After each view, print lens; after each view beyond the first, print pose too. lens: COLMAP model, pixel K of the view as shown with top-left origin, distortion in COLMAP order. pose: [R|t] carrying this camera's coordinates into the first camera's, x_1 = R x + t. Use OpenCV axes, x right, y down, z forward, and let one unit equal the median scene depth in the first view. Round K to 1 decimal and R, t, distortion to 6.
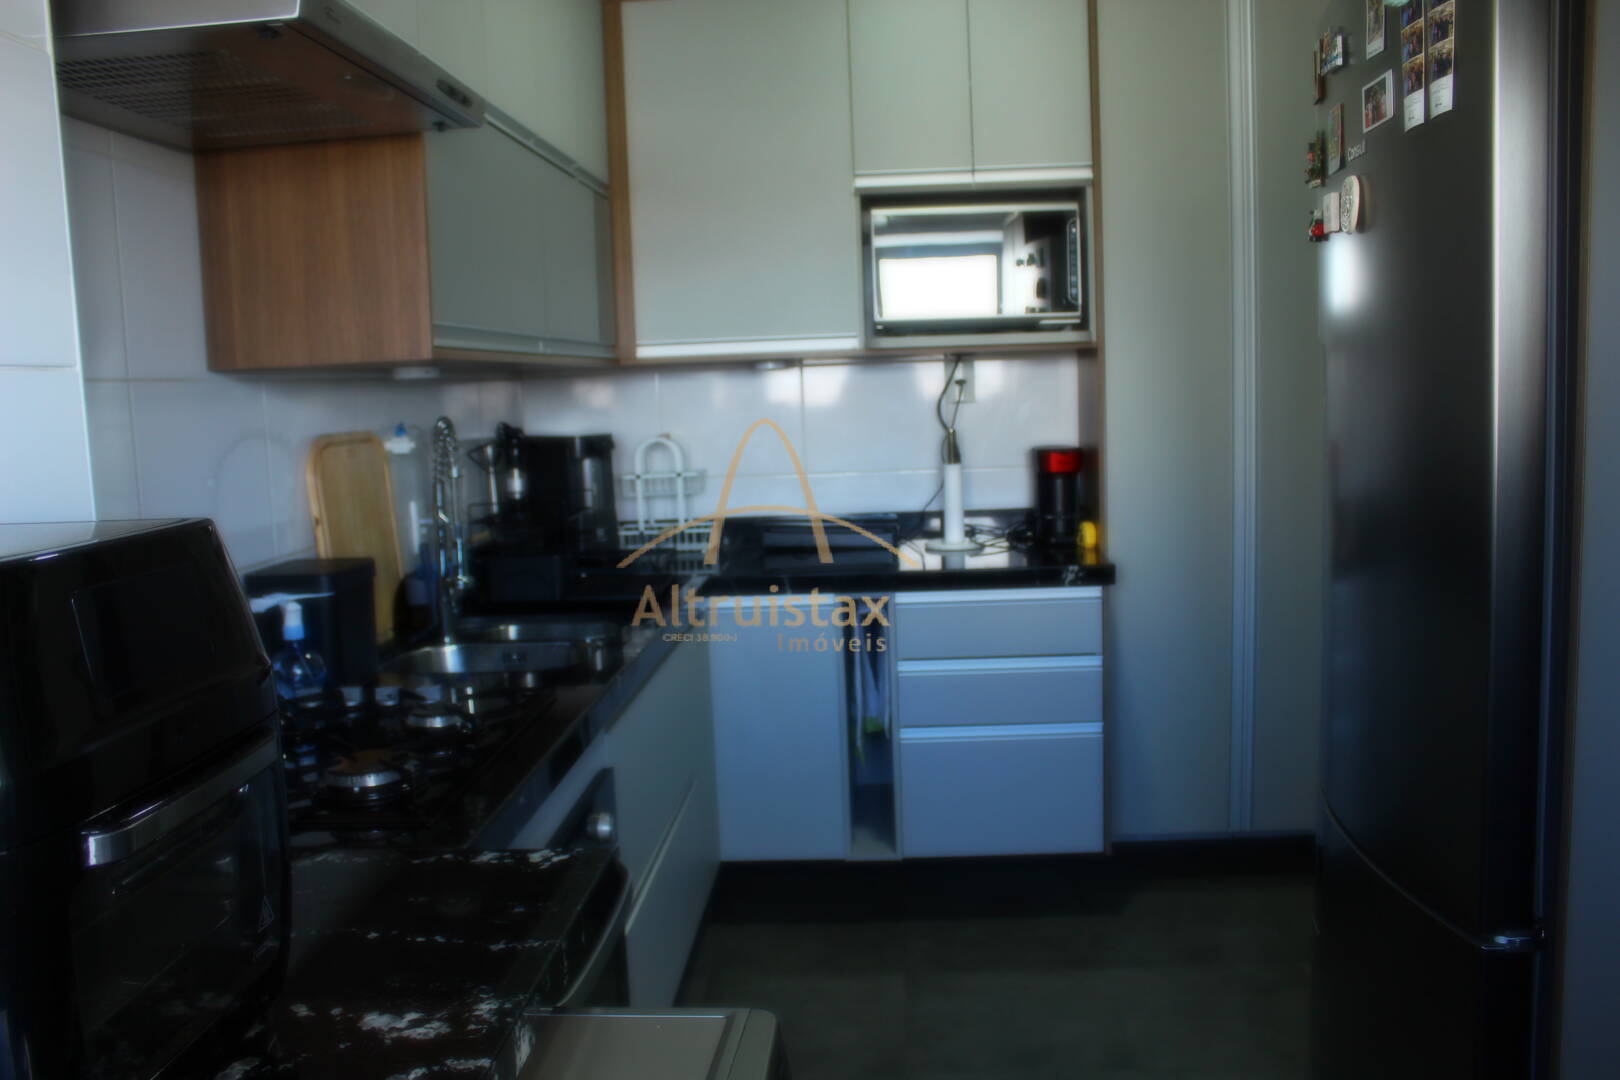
lens RADIAL K [[1345.7, 0, 804.6], [0, 1345.7, 535.0], [0, 0, 1]] dist [-0.164256, 0.139487]
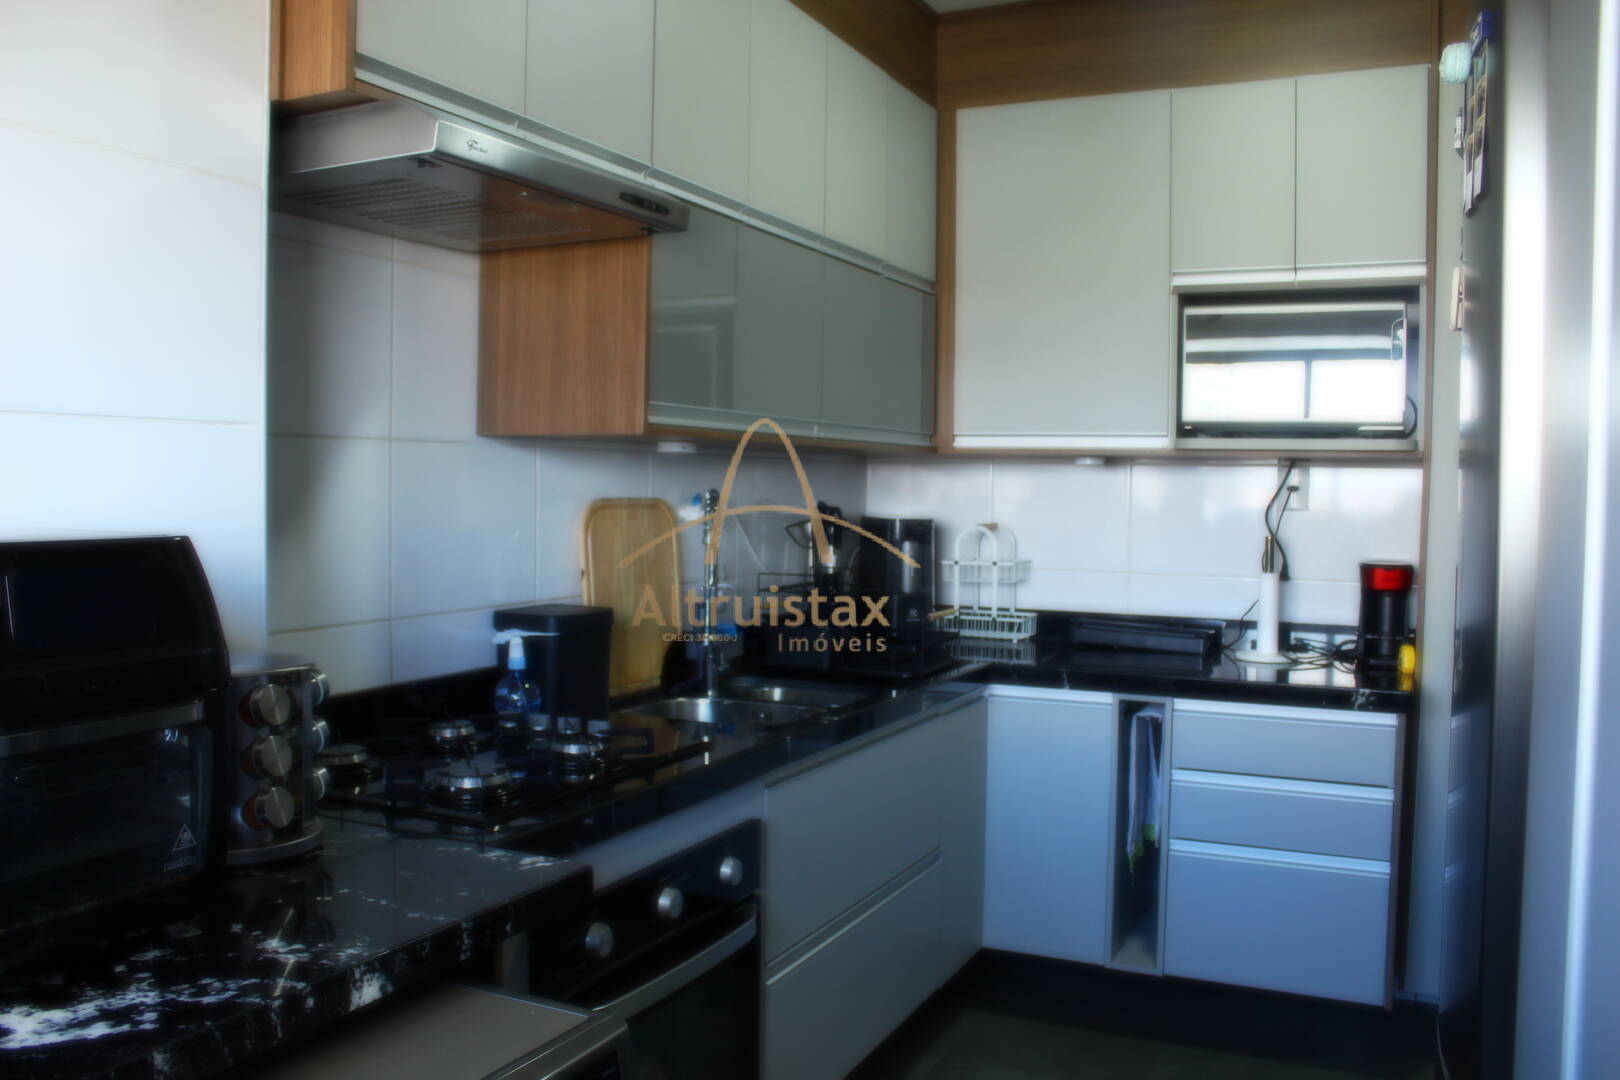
lens RADIAL K [[1345.7, 0, 795.2], [0, 1345.7, 540.2], [0, 0, 1]] dist [-0.164256, 0.139487]
pose [[0.920403, 0.066663, -0.385246, 0.175387], [-0.091745, 0.994669, -0.047072, -0.000632], [0.380055, 0.078670, 0.921612, 0.001063]]
